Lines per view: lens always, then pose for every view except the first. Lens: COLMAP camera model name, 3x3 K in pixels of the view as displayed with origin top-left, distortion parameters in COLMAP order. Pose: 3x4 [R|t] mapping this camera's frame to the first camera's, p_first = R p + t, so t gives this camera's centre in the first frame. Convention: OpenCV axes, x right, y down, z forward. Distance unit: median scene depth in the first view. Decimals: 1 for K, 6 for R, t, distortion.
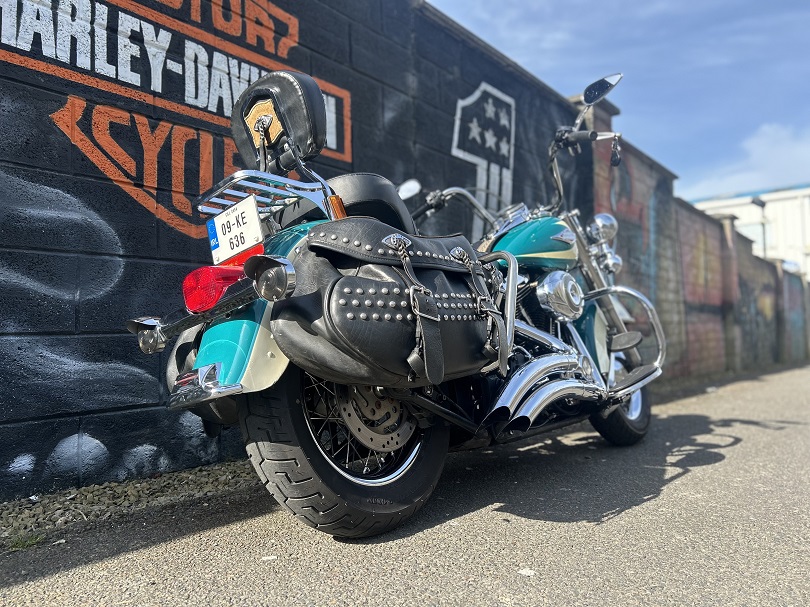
lens RADIAL K [[609.6, 0, 402.3], [0, 609.6, 304.1], [0, 0, 1]] dist [0.051494, -0.056958]
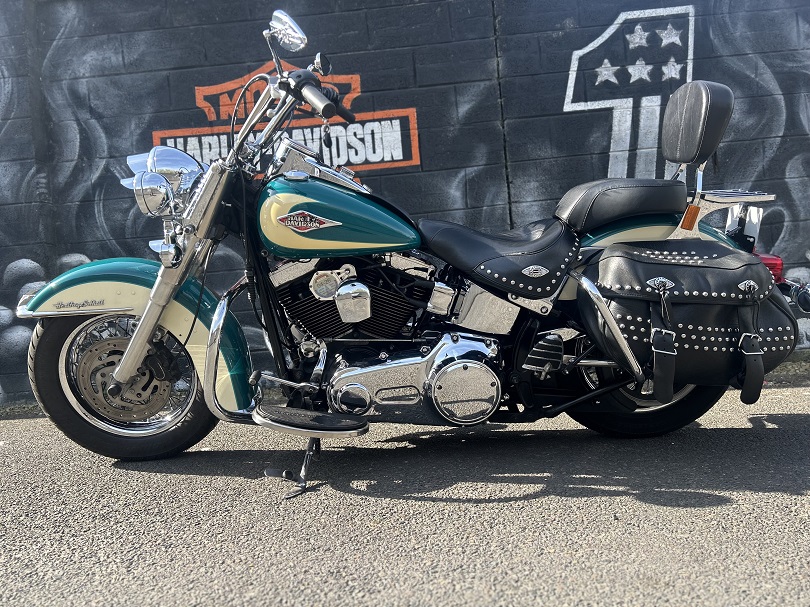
lens RADIAL K [[609.6, 0, 400.7], [0, 609.6, 304.0], [0, 0, 1]] dist [0.051494, -0.056958]
pose [[0.592297, -0.025711, -0.805309, 1.063164], [0.104646, 0.993480, 0.045247, -0.007194], [0.798895, -0.111072, 0.591126, 0.225420]]
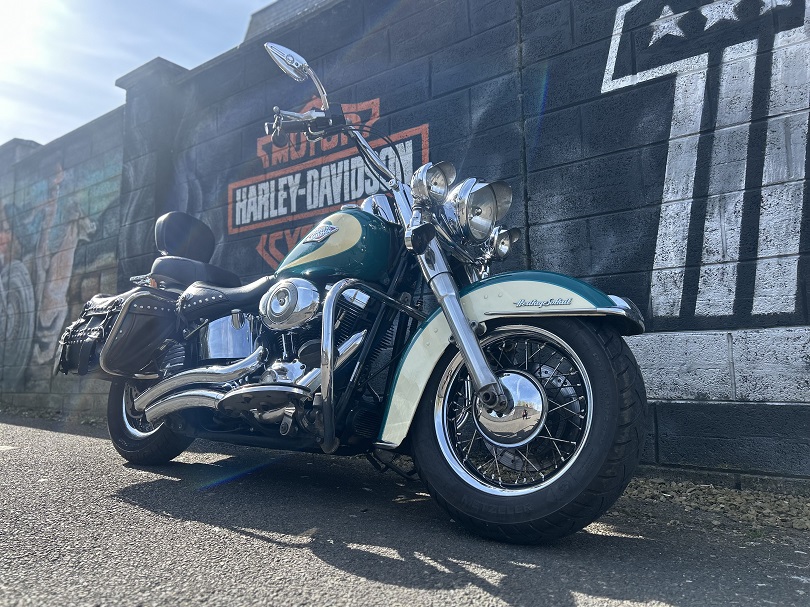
lens RADIAL K [[609.6, 0, 401.0], [0, 609.6, 305.0], [0, 0, 1]] dist [0.051494, -0.056958]
pose [[0.026529, -0.096257, -0.995003, 1.112691], [0.053467, 0.994065, -0.094741, 0.078160], [0.998217, -0.050686, 0.031518, 1.071859]]
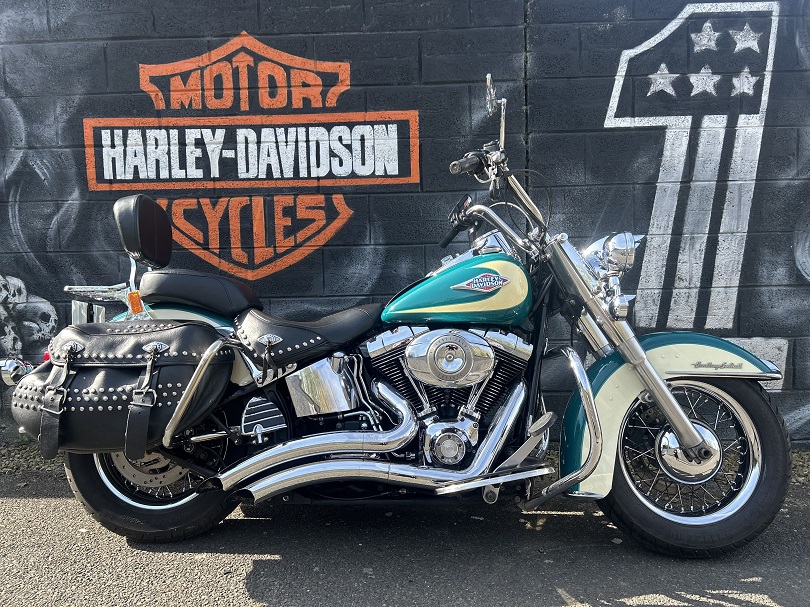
lens RADIAL K [[609.6, 0, 405.1], [0, 609.6, 304.1], [0, 0, 1]] dist [0.051494, -0.056958]
pose [[0.603442, 0.067897, -0.794511, 0.843872], [0.045143, 0.991862, 0.119049, -0.181220], [0.796128, -0.107706, 0.595466, 0.425376]]
